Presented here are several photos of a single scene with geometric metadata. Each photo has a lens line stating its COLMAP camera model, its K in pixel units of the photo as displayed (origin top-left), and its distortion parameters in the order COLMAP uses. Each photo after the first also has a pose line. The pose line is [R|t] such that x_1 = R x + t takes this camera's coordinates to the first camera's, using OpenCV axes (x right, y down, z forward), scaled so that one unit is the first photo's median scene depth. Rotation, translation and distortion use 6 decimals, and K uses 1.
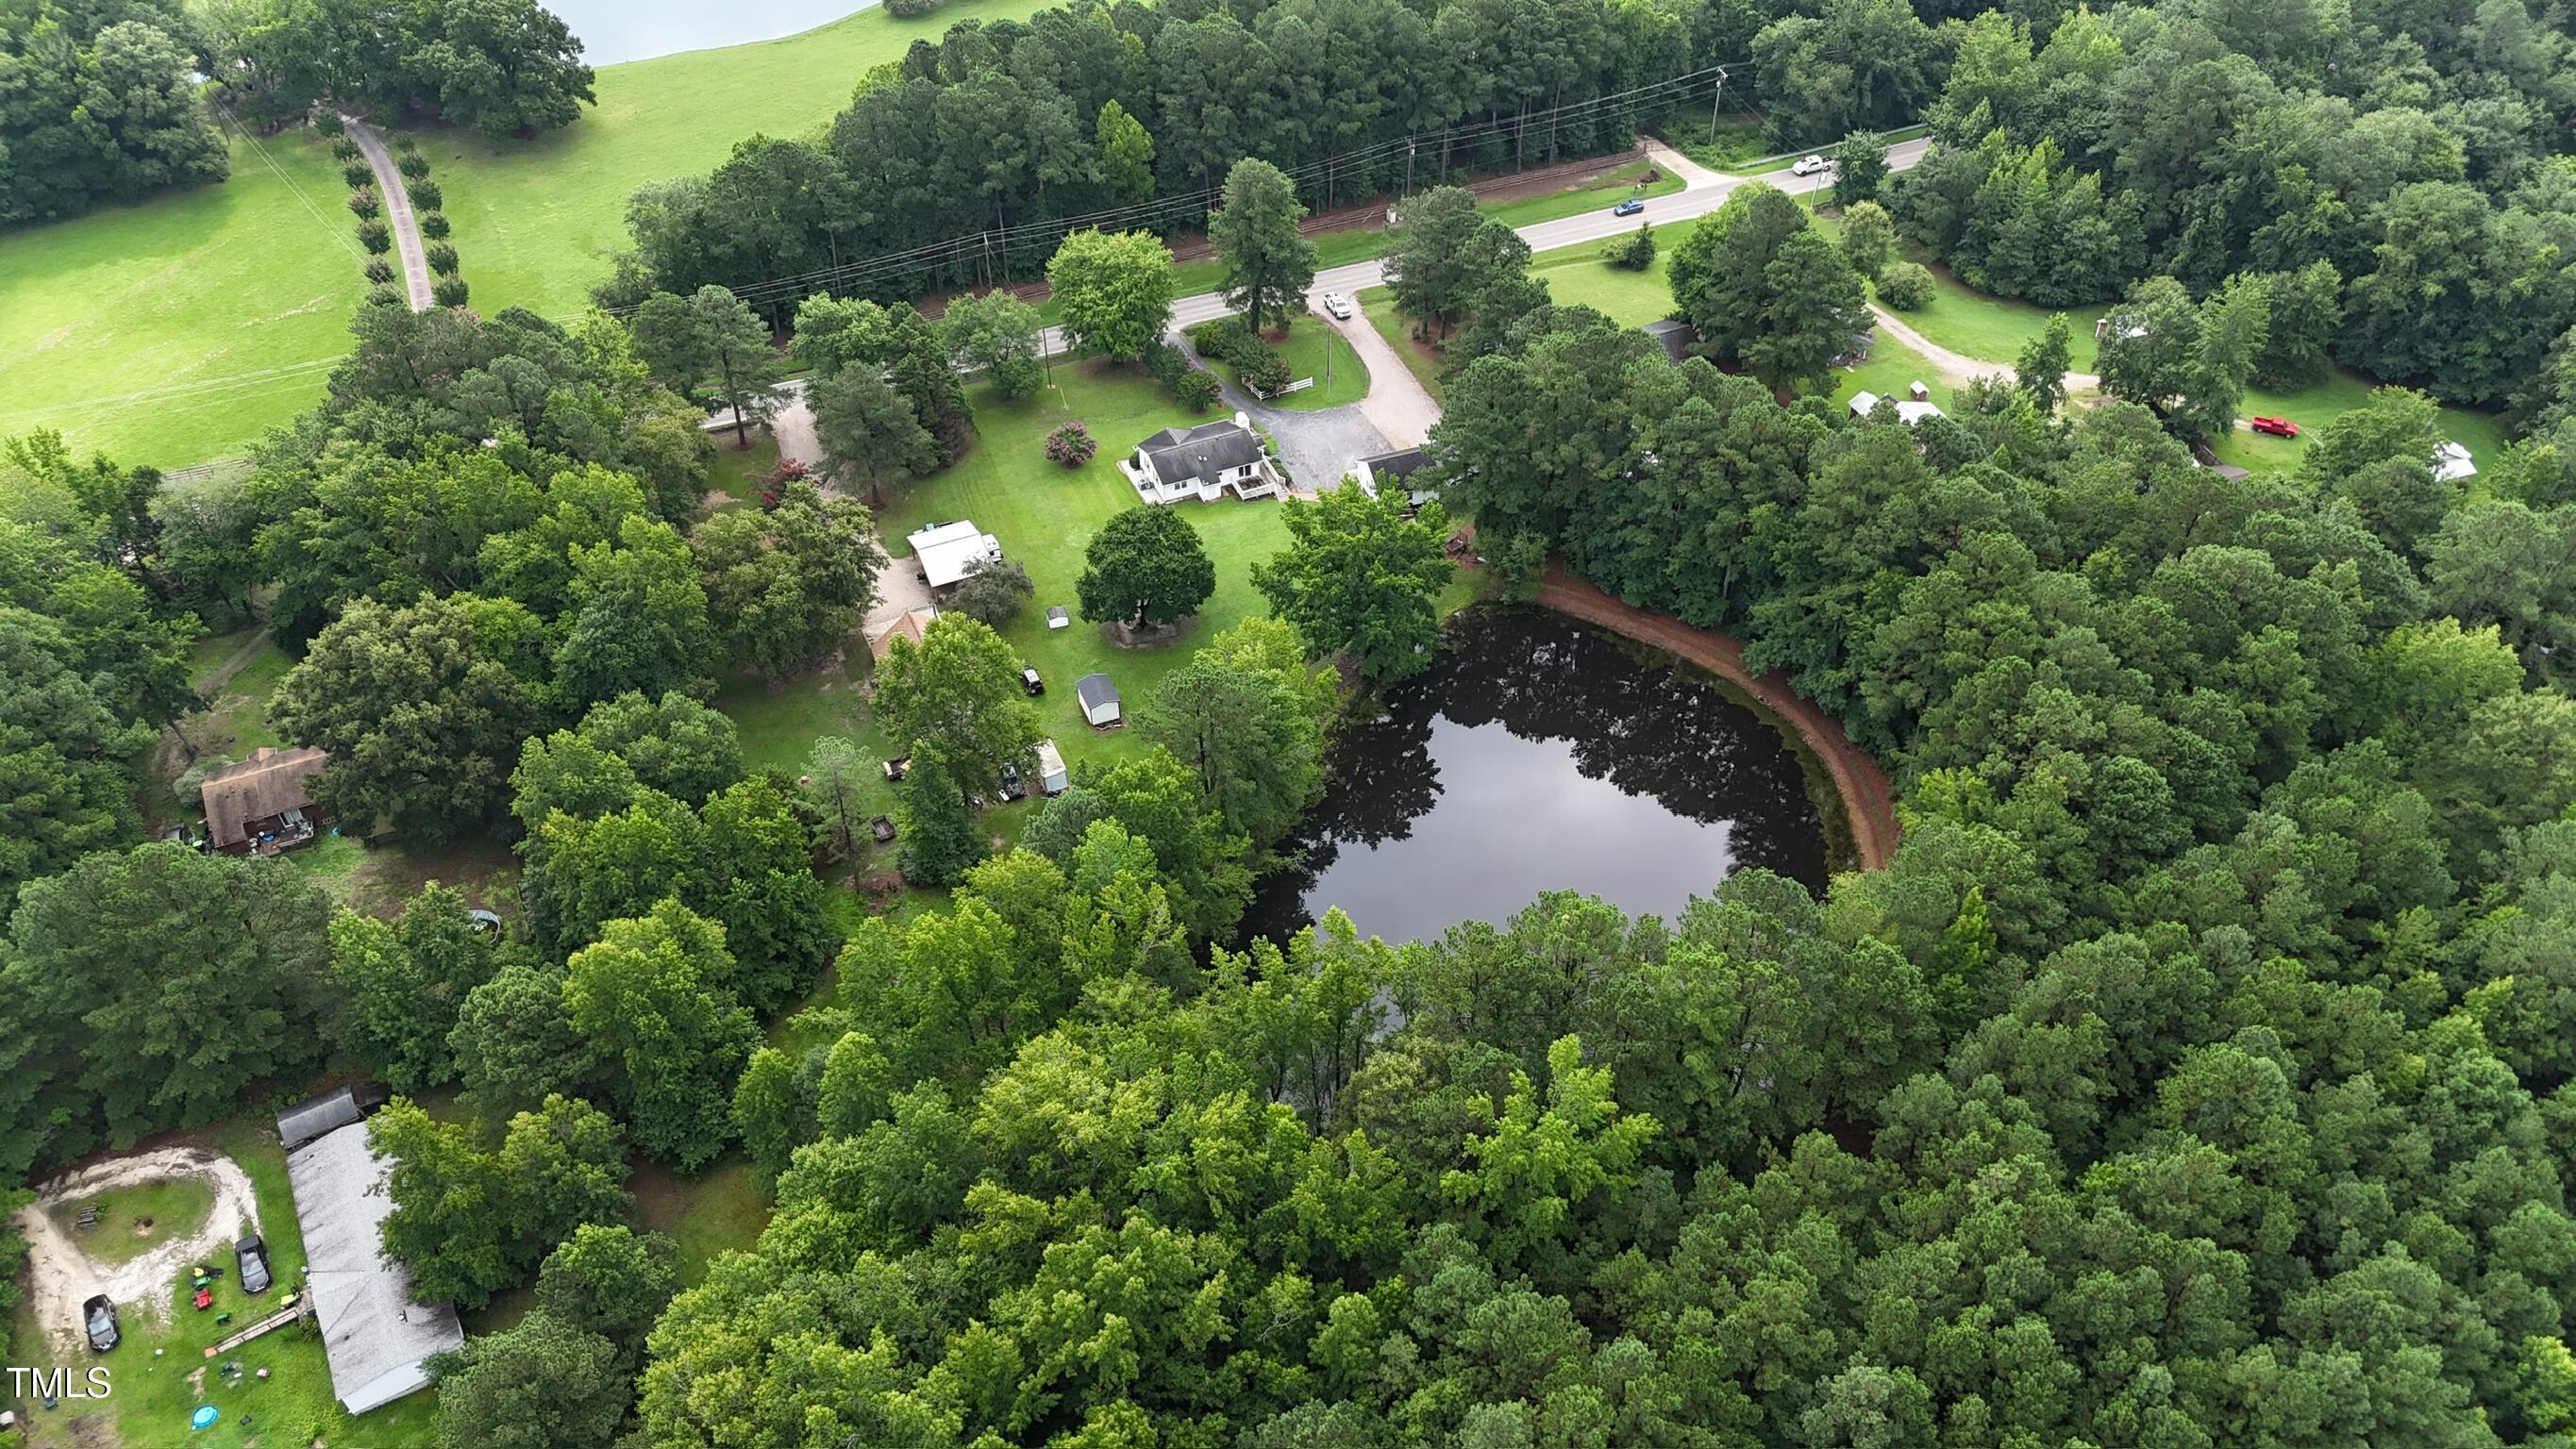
lens RADIAL K [[1918.8, 0, 1292.7], [0, 1918.8, 726.0], [0, 0, 1]] dist [0.050734, -0.031986]
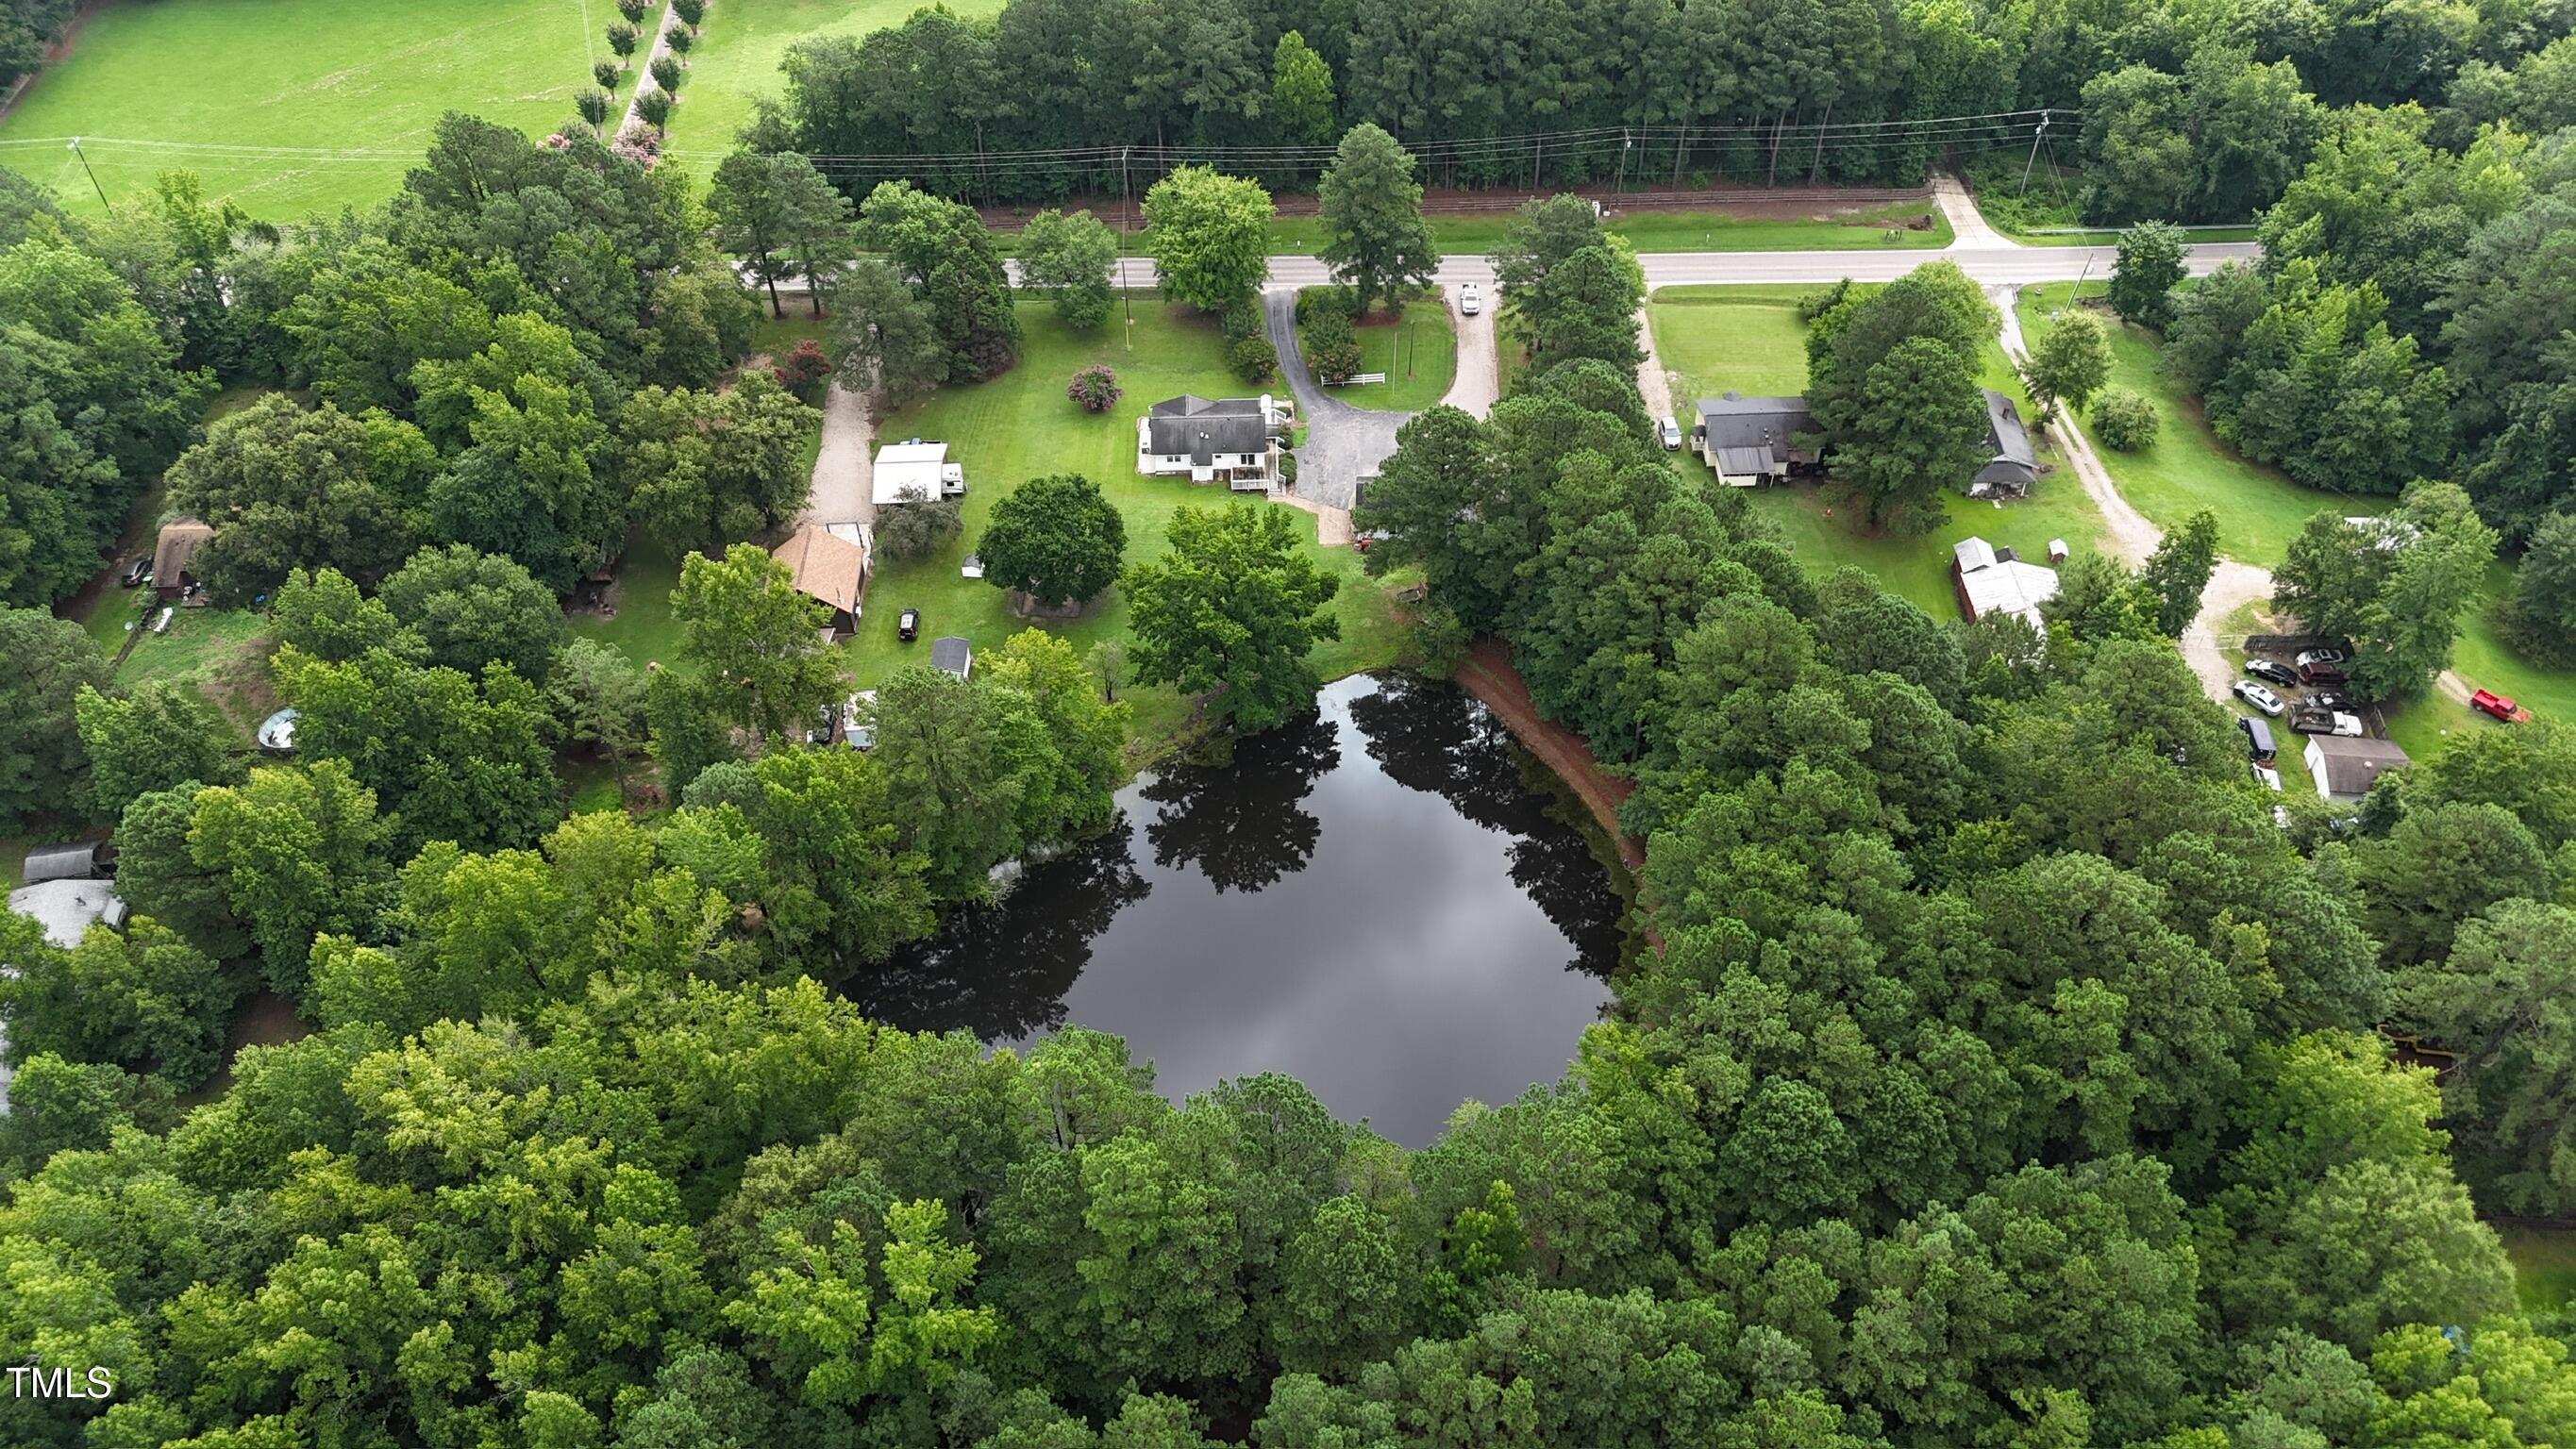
lens RADIAL K [[1918.8, 0, 1276.6], [0, 1918.8, 725.8], [0, 0, 1]] dist [0.050734, -0.031986]
pose [[0.924762, 0.271081, -0.267078, 0.253373], [-0.253534, 0.962265, 0.098824, -0.097046], [0.283789, -0.023676, 0.958594, 0.101459]]
